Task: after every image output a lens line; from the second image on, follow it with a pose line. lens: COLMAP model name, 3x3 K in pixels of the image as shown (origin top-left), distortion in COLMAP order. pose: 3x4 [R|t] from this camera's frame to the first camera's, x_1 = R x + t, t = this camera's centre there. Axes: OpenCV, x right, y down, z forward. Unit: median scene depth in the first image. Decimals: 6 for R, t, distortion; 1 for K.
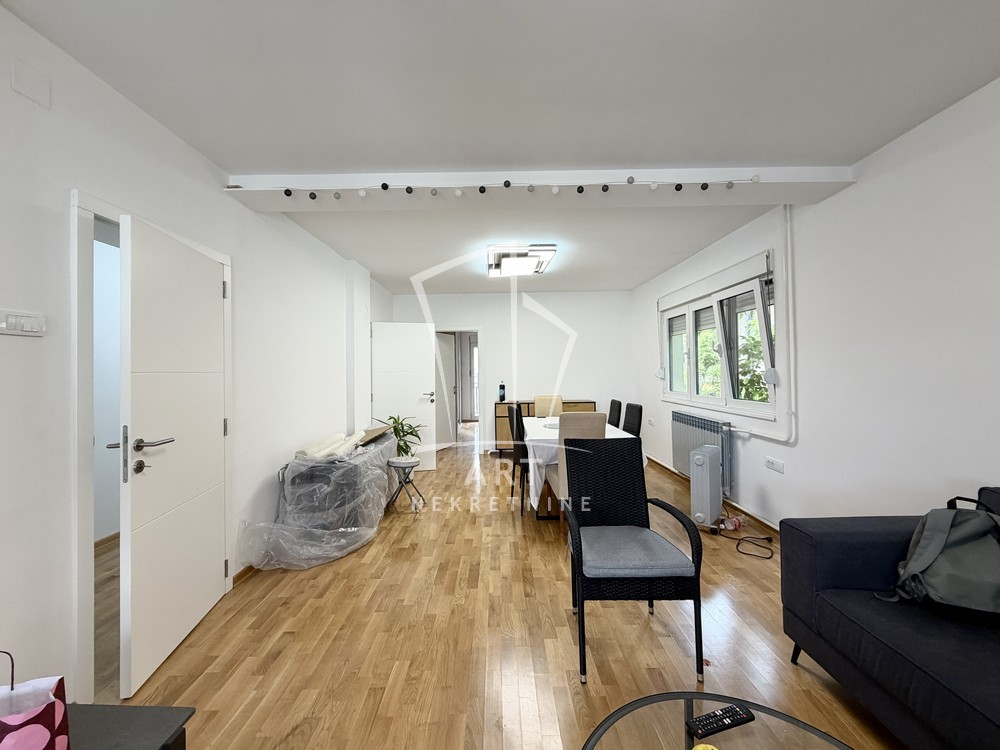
lens RADIAL K [[403.8, 0, 496.8], [0, 403.8, 366.9], [0, 0, 1]] dist [0.000425, 0.000020]
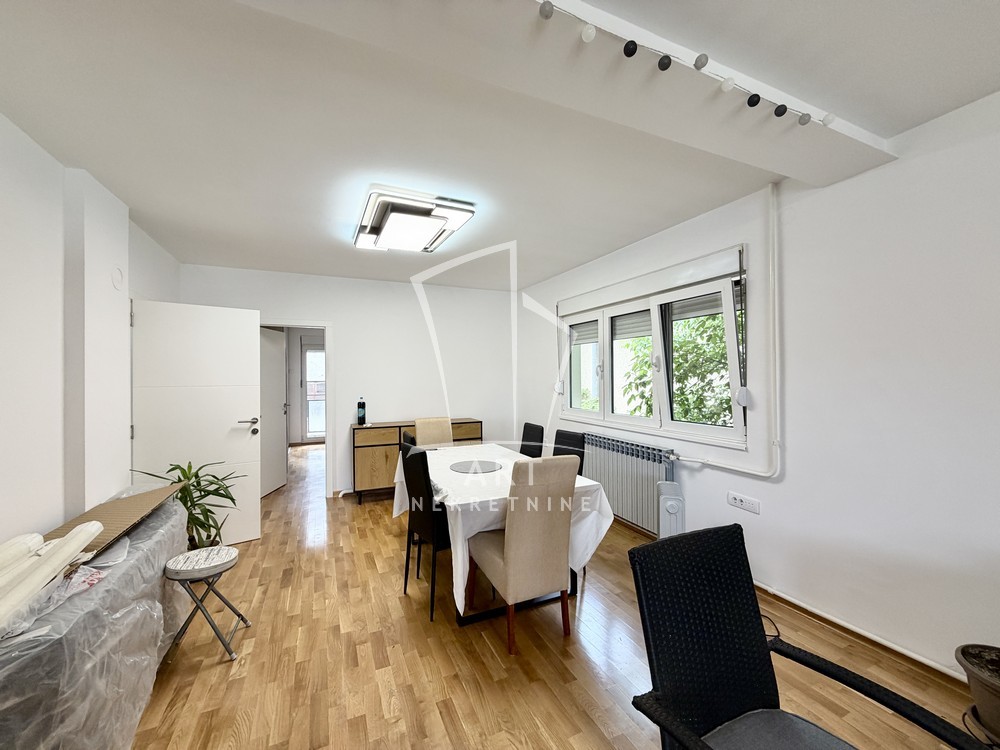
lens RADIAL K [[398.3, 0, 497.7], [0, 398.3, 377.1], [0, 0, 1]] dist [0.000904, 0.000165]
pose [[0.913042, 0.006843, 0.407807, -0.093182], [-0.009740, 0.999940, 0.005028, -0.013269], [-0.407748, -0.008563, 0.913054, 0.373157]]
